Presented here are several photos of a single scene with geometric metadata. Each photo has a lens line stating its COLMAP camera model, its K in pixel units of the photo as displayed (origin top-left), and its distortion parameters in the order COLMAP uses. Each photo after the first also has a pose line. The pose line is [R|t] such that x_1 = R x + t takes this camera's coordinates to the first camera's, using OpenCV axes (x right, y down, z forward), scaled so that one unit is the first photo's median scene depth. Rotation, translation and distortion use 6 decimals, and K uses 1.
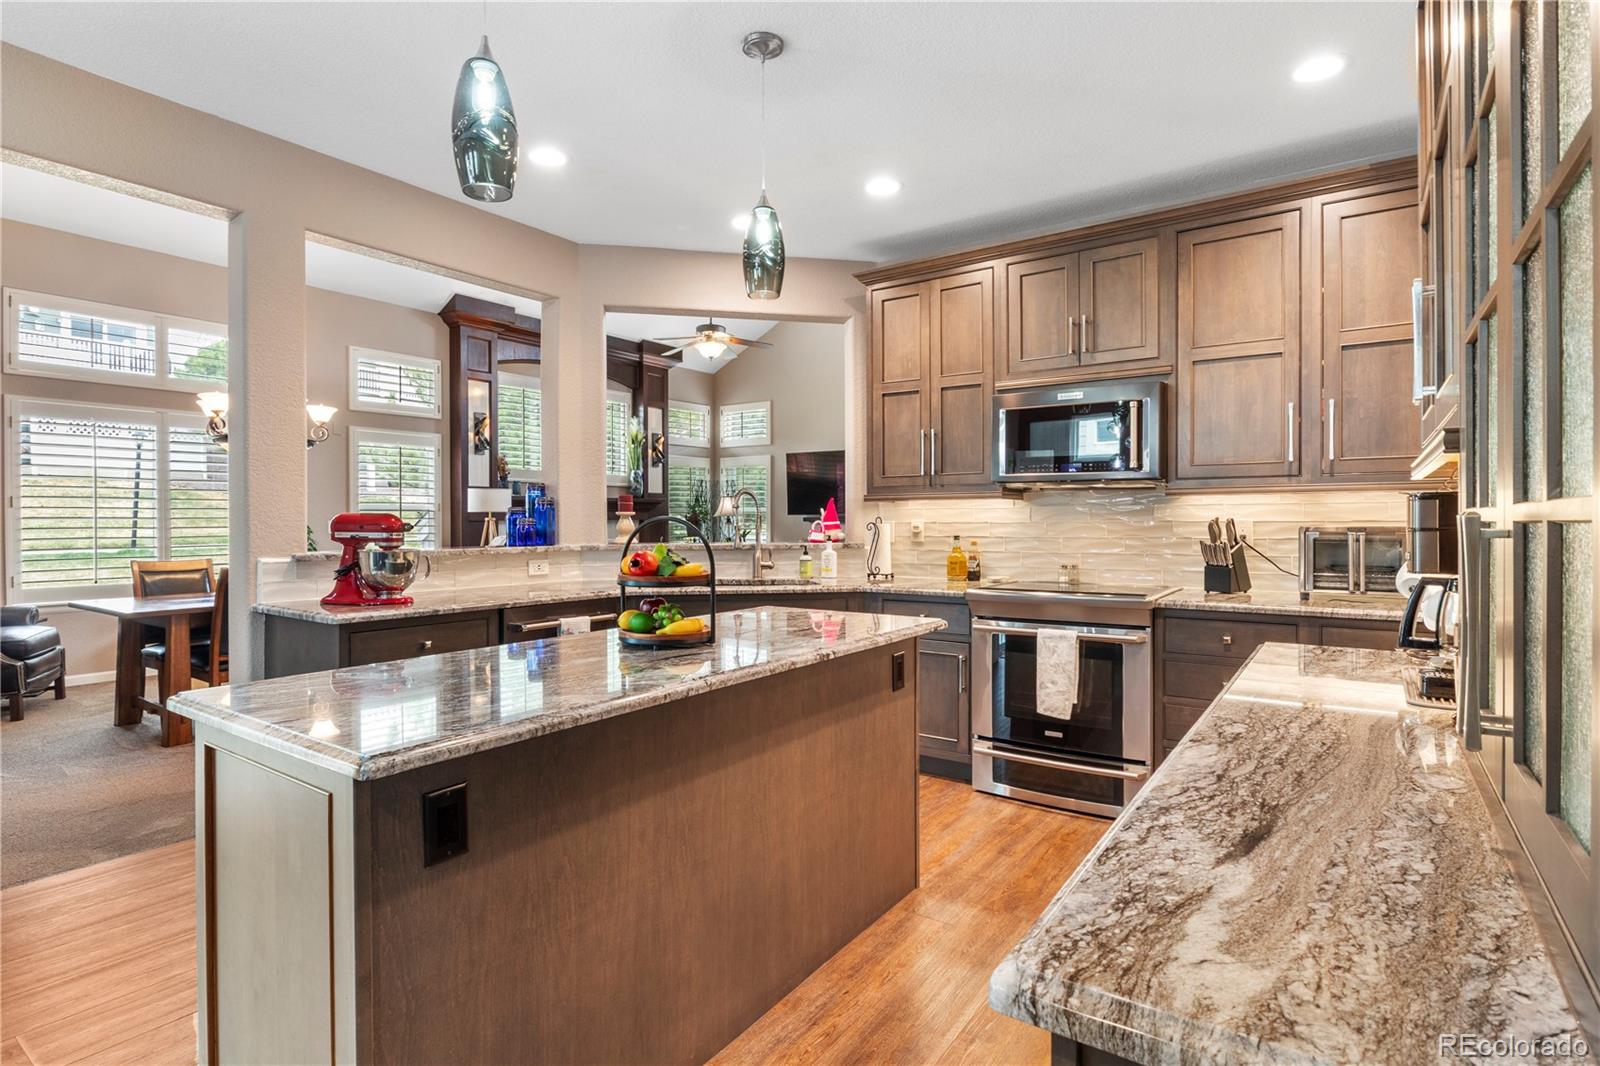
lens RADIAL K [[815.8, 0, 807.2], [0, 815.8, 525.4], [0, 0, 1]] dist [-0.009216, -0.001711]
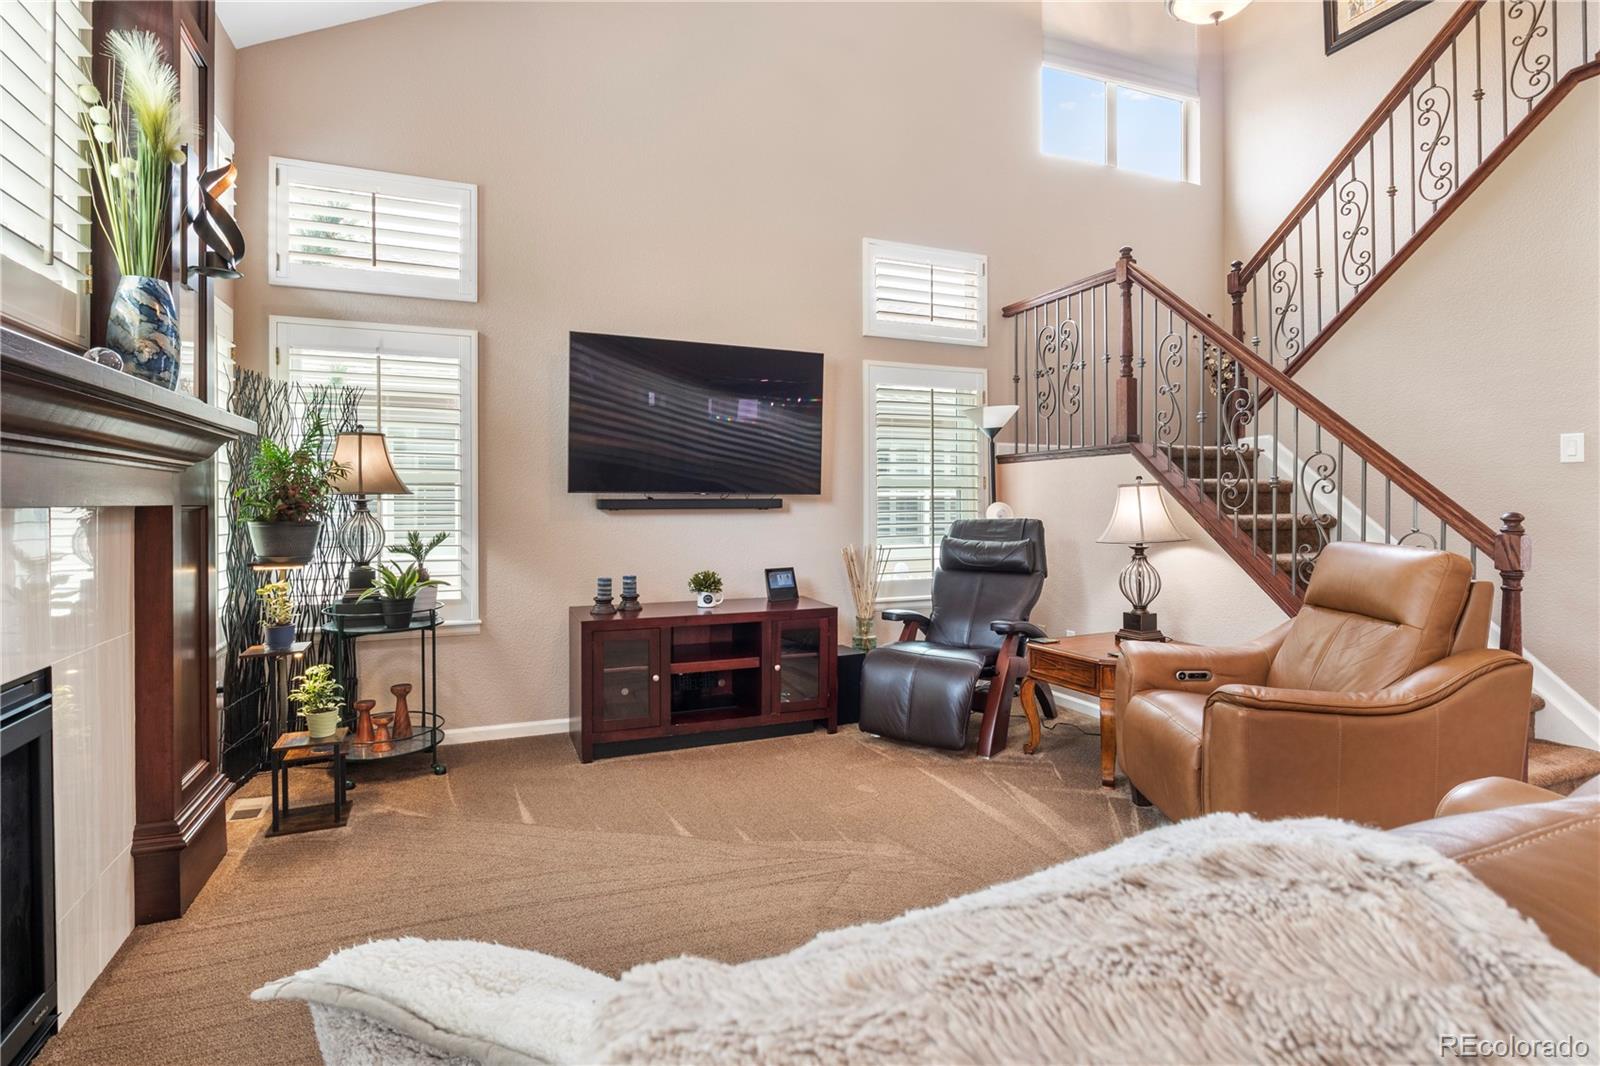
lens RADIAL K [[815.8, 0, 814.7], [0, 815.8, 505.5], [0, 0, 1]] dist [-0.009216, -0.001711]
pose [[0.535964, 0.005610, 0.844222, -0.295782], [0.006169, 0.999925, -0.010561, -0.002520], [-0.844218, 0.010868, 0.535890, 0.725128]]
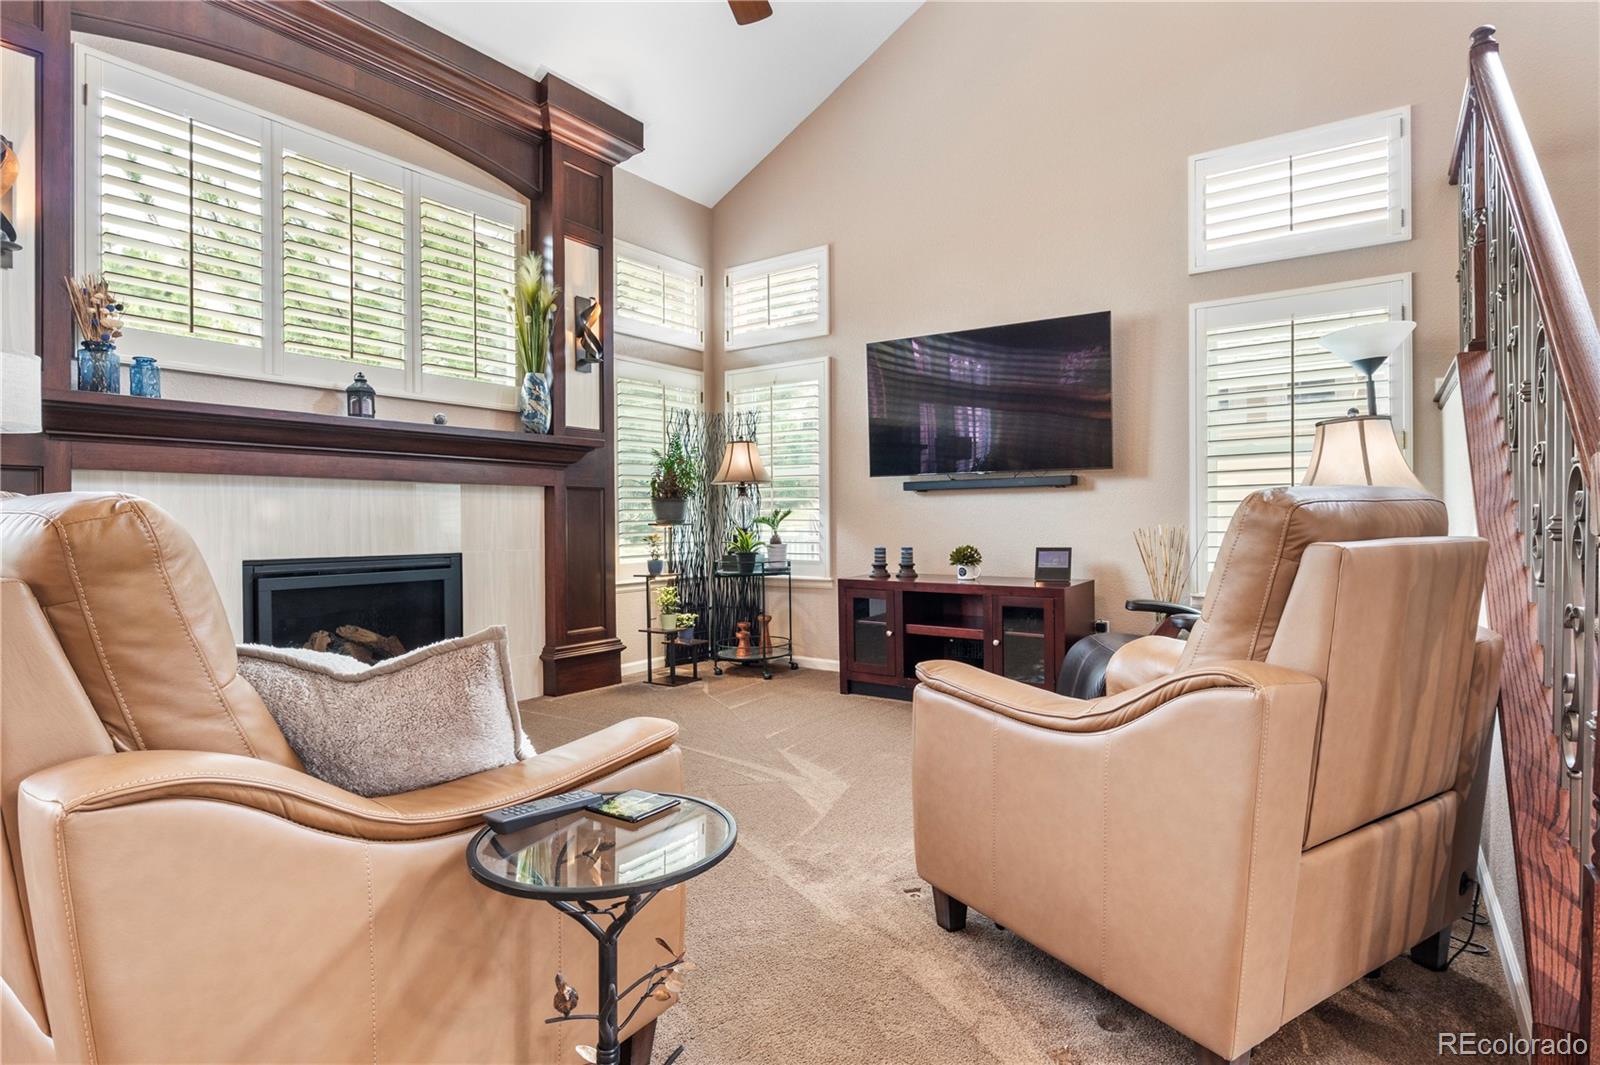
lens RADIAL K [[815.8, 0, 798.5], [0, 815.8, 523.5], [0, 0, 1]] dist [-0.009216, -0.001711]
pose [[0.999923, -0.002196, -0.012248, -0.061016], [0.002124, 0.999980, -0.005954, 0.016625], [0.012261, 0.005928, 0.999907, 0.555906]]
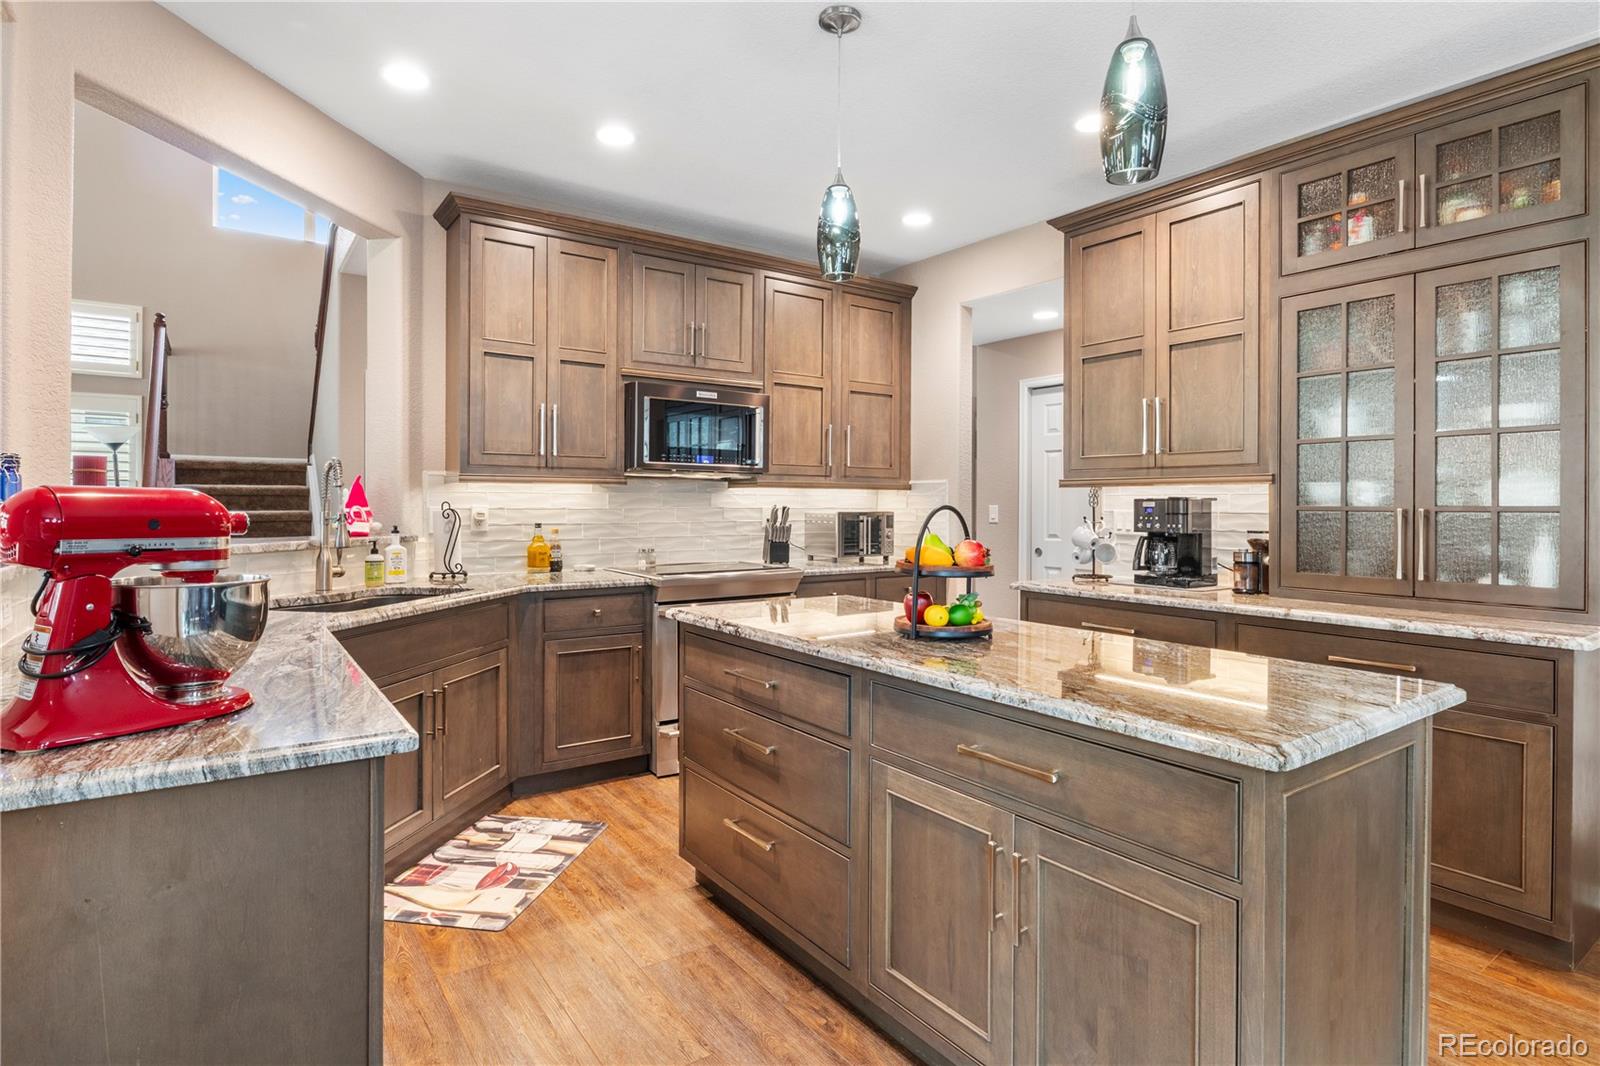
lens RADIAL K [[815.8, 0, 801.2], [0, 815.8, 516.8], [0, 0, 1]] dist [-0.009216, -0.001711]
pose [[0.336146, -0.008160, 0.941775, -0.242187], [-0.000153, 0.999962, 0.008719, -0.001026], [-0.941810, -0.003075, 0.336132, 0.180130]]
